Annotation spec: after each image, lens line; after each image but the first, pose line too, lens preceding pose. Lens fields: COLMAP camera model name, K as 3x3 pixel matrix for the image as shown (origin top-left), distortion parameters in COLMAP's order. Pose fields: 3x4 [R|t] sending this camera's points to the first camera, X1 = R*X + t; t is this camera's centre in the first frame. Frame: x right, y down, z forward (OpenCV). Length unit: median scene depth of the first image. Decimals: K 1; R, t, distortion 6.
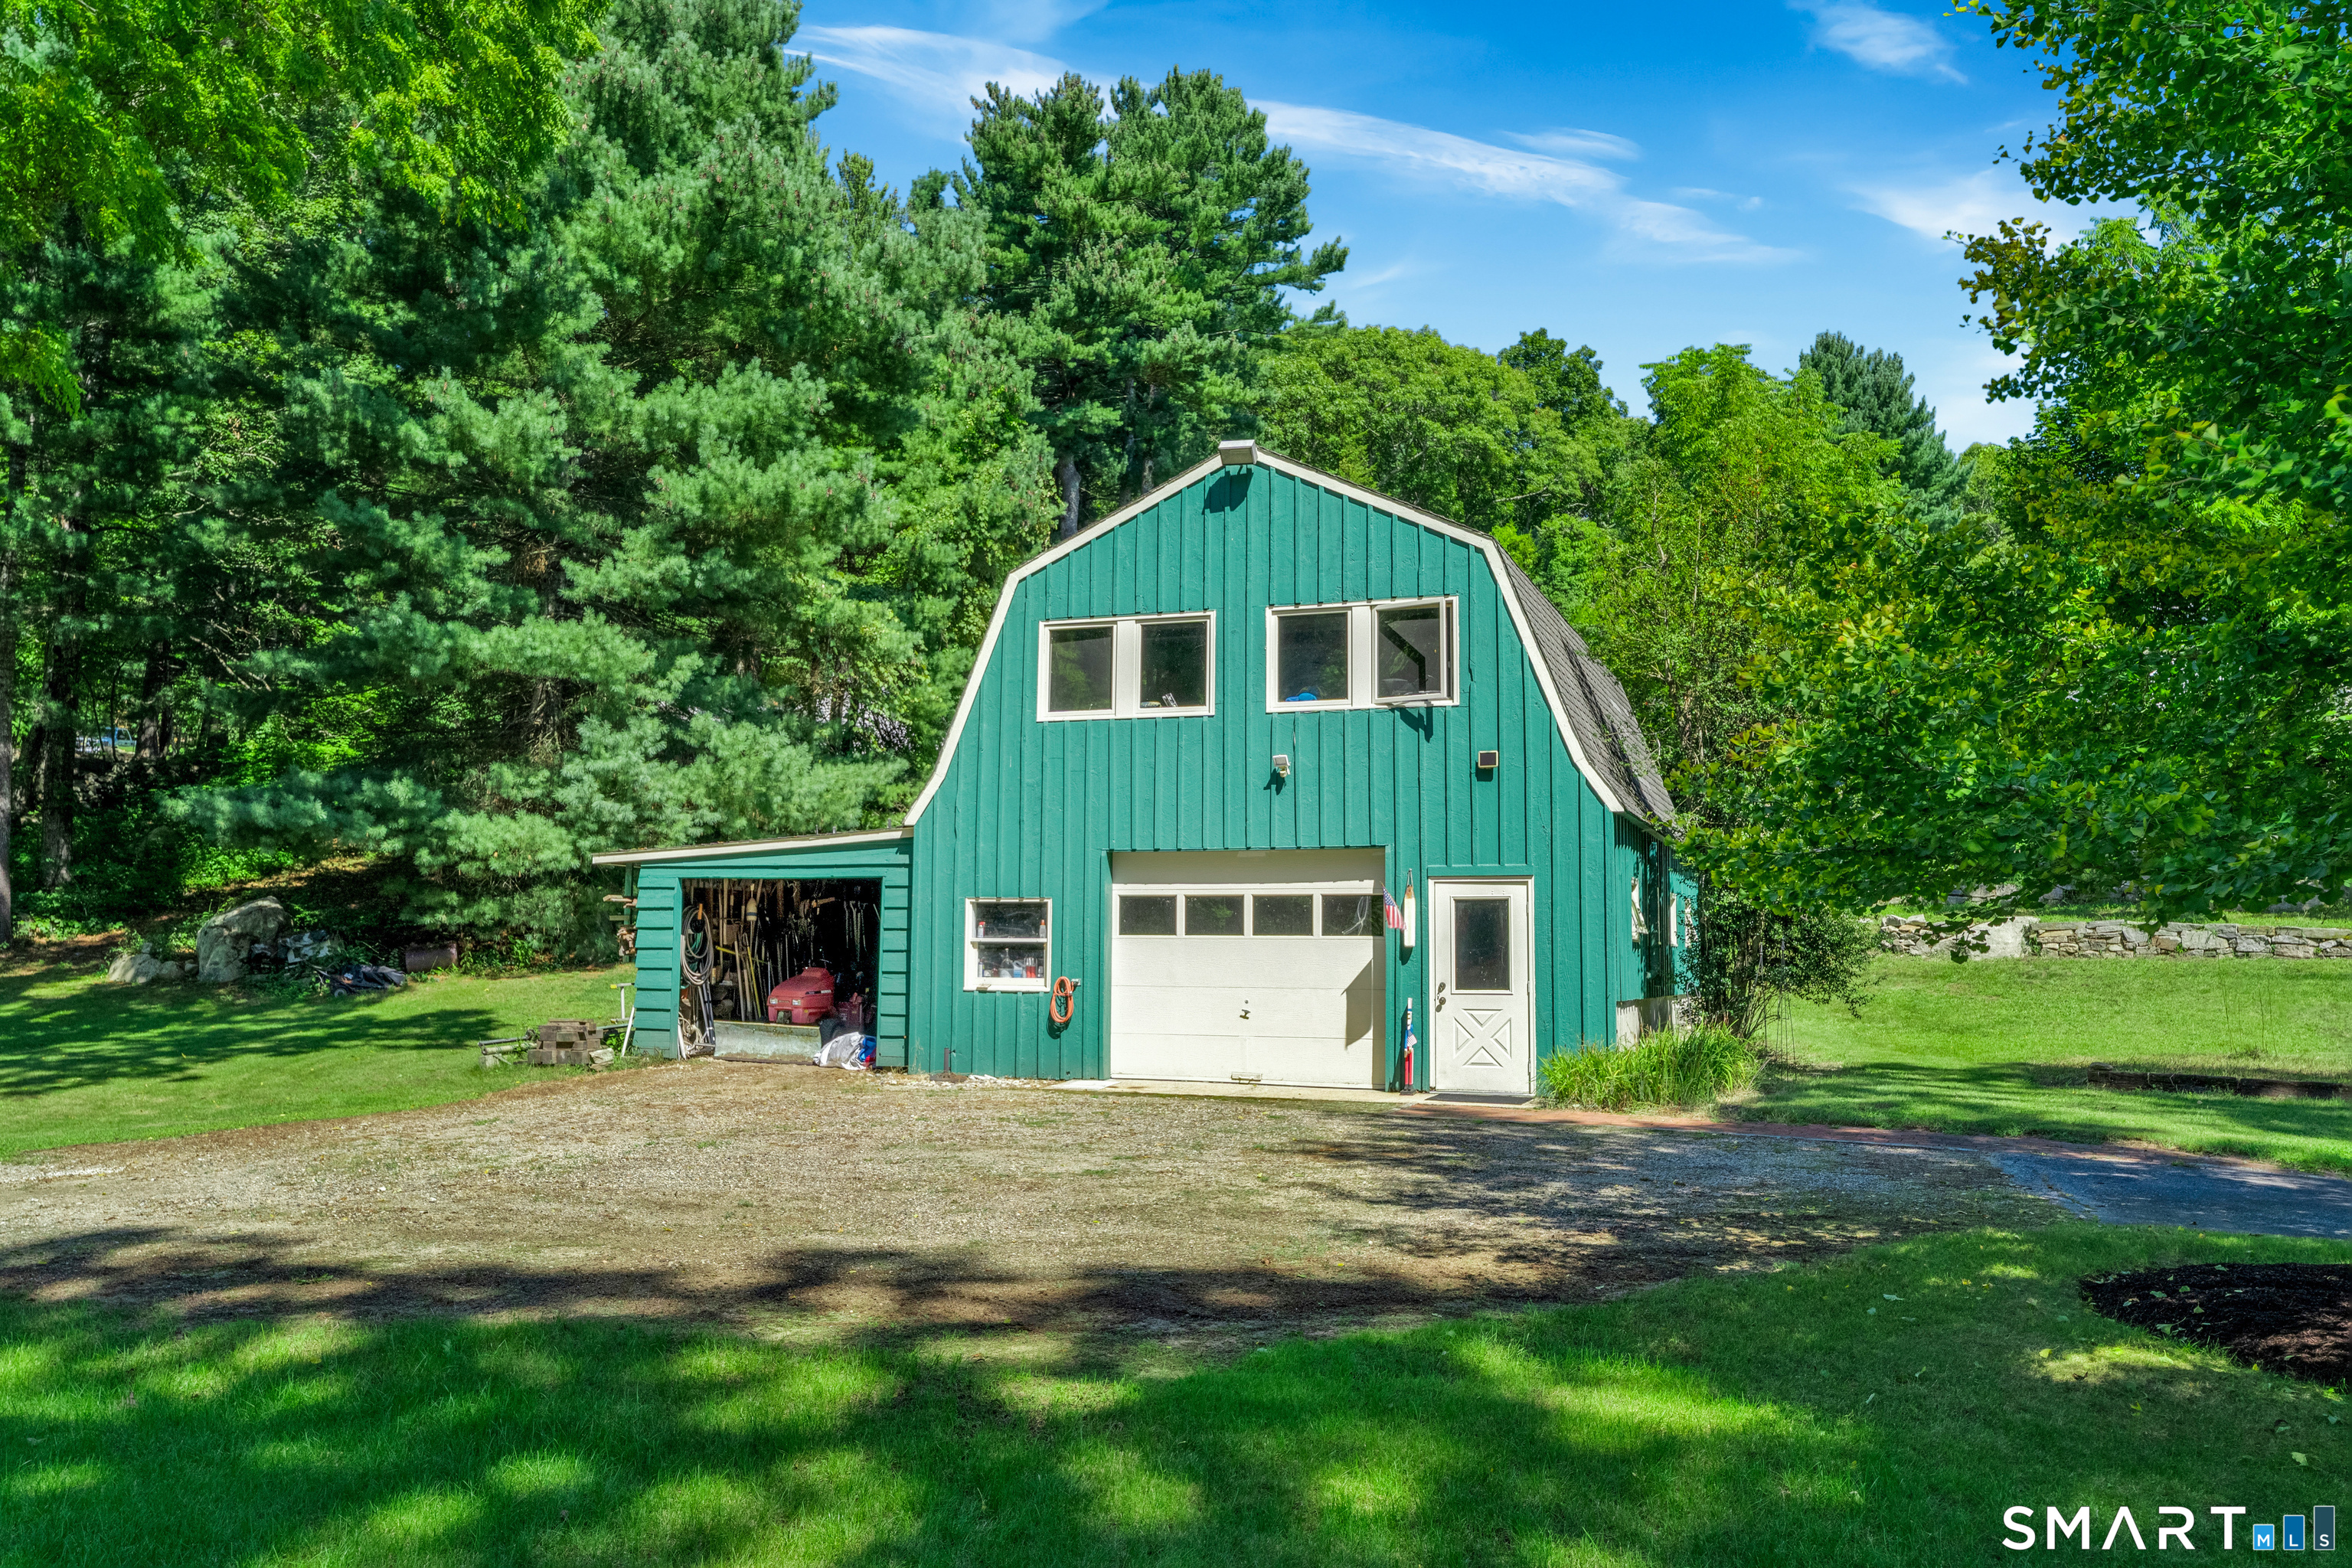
lens RADIAL K [[1512.3, 0, 1176.0], [0, 1512.3, 784.0], [0, 0, 1]] dist [-0.001647, 0.001546]
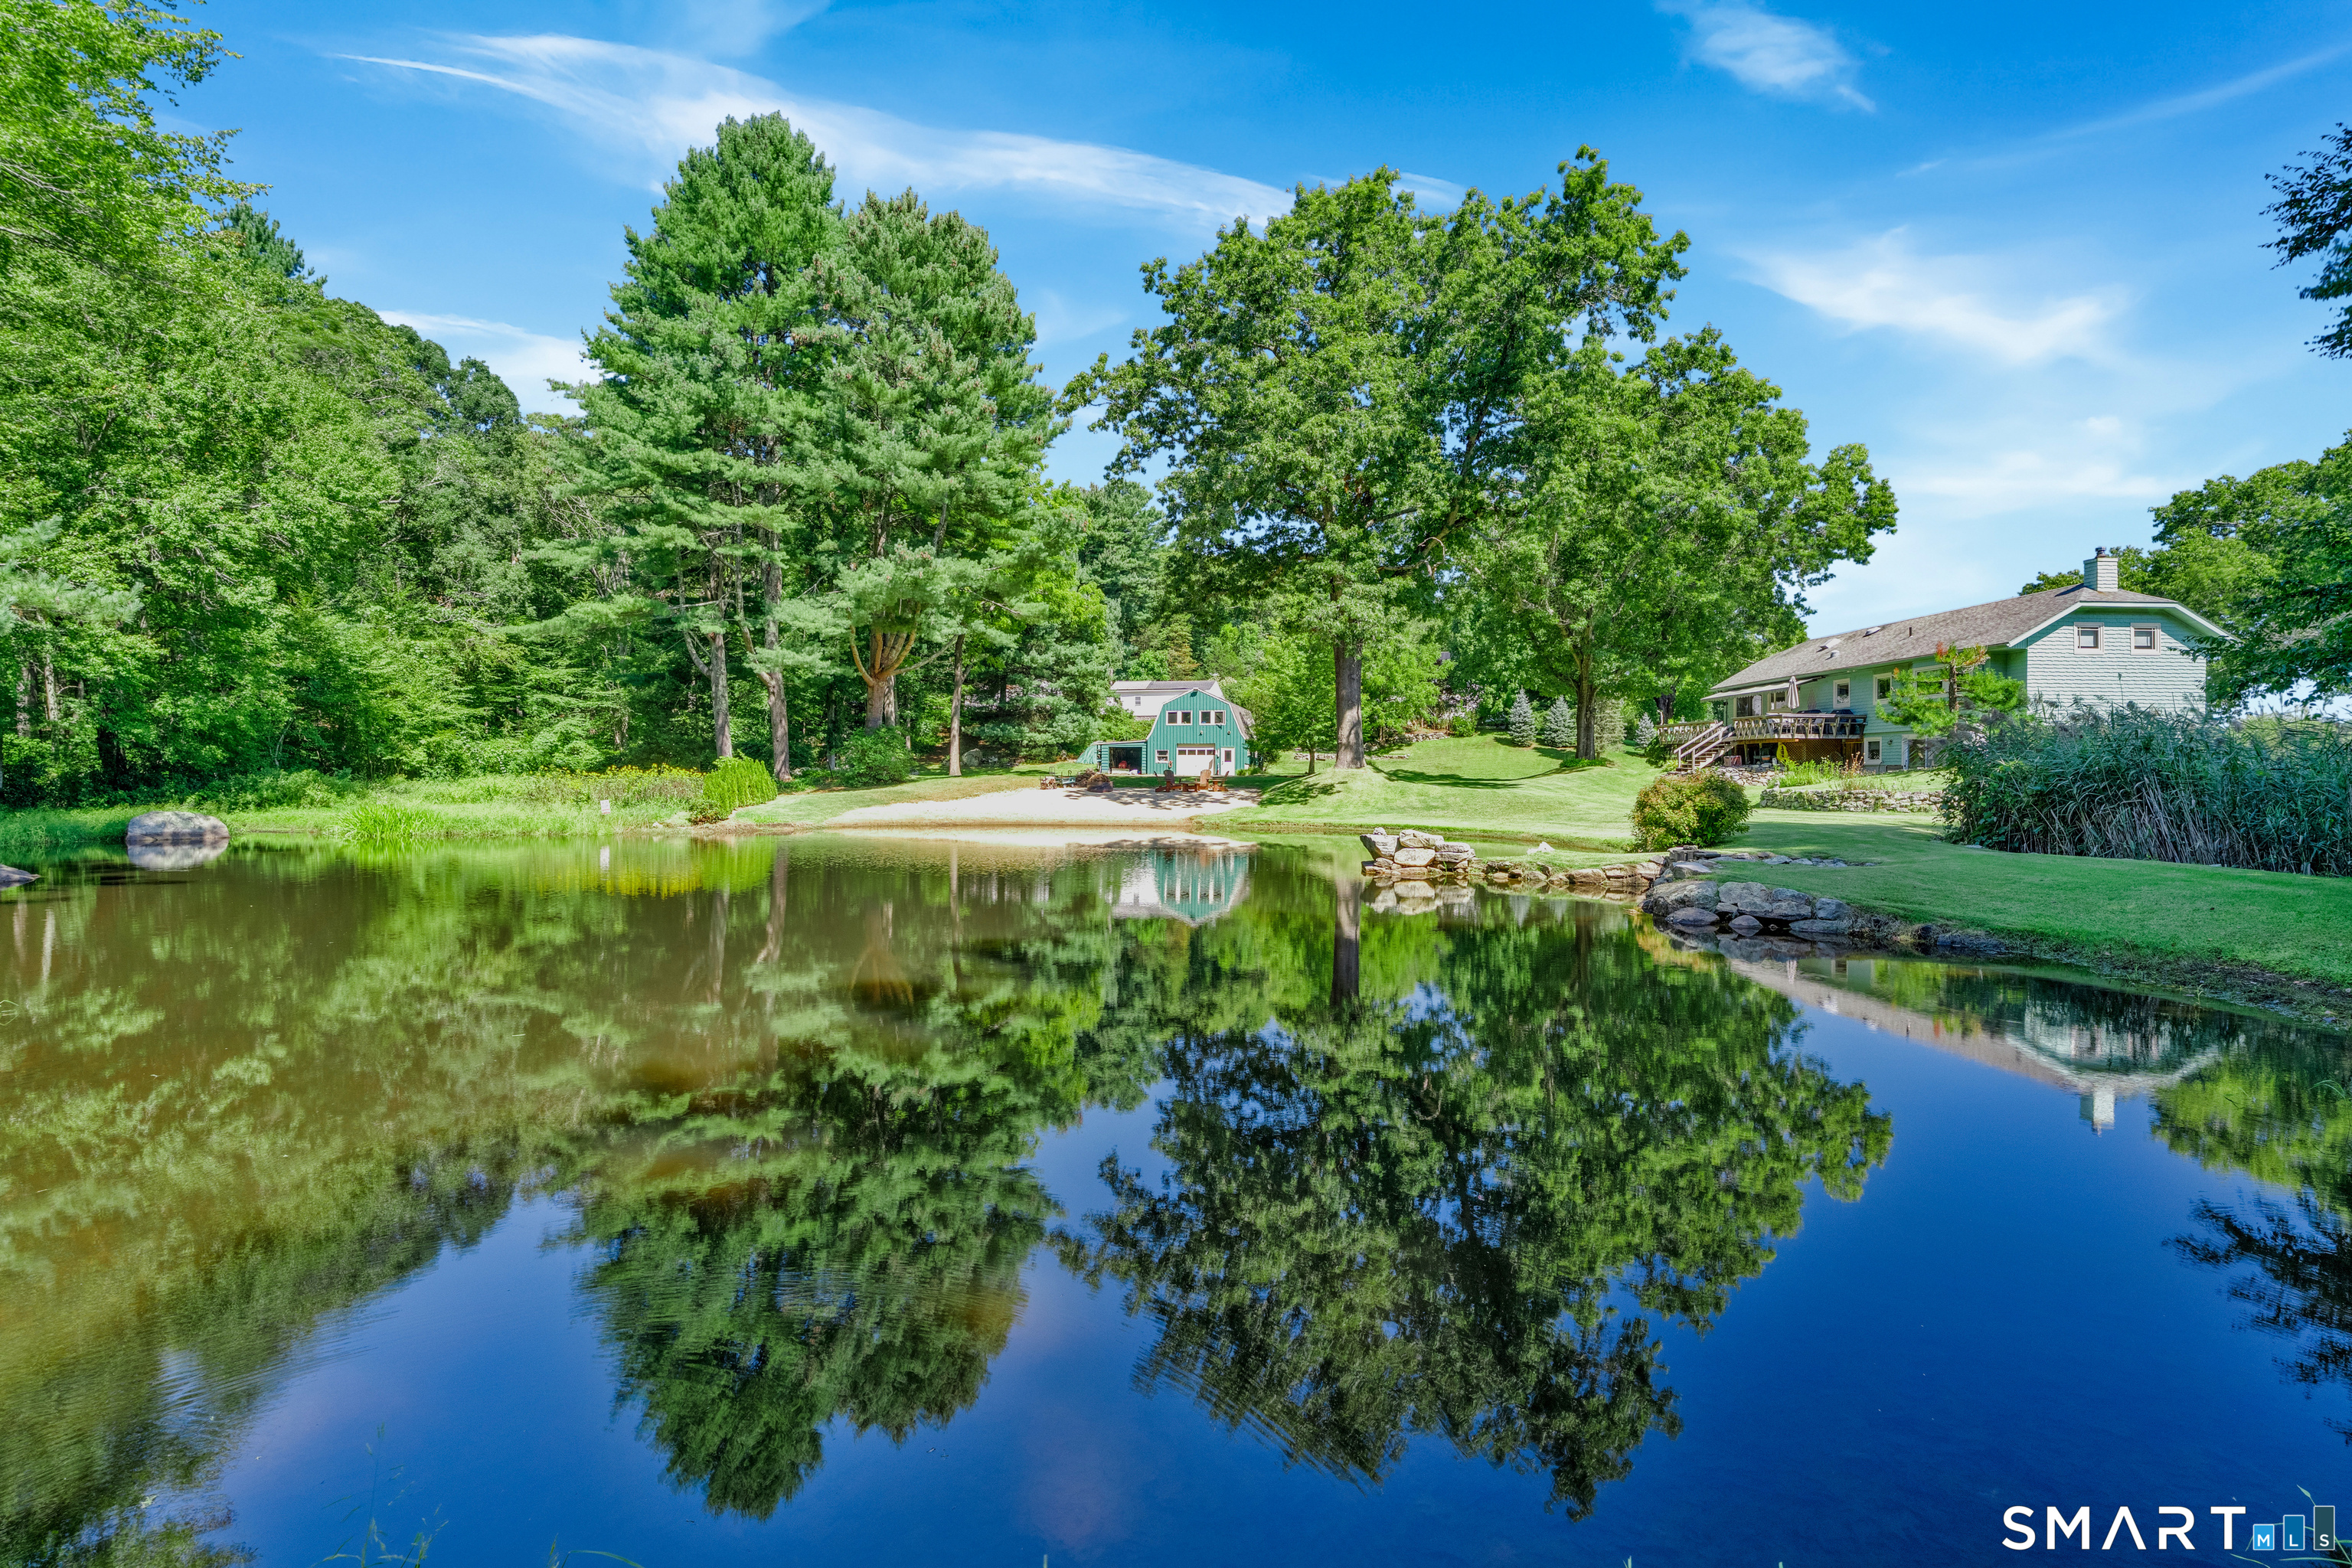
lens RADIAL K [[1047.9, 0, 1176.0], [0, 1047.9, 784.0], [0, 0, 1]] dist [0.003727, 0.000999]
pose [[0.983285, -0.006396, 0.181962, -0.899073], [-0.015570, 0.992768, 0.119033, -0.336685], [-0.181408, -0.119877, 0.976074, -3.658538]]
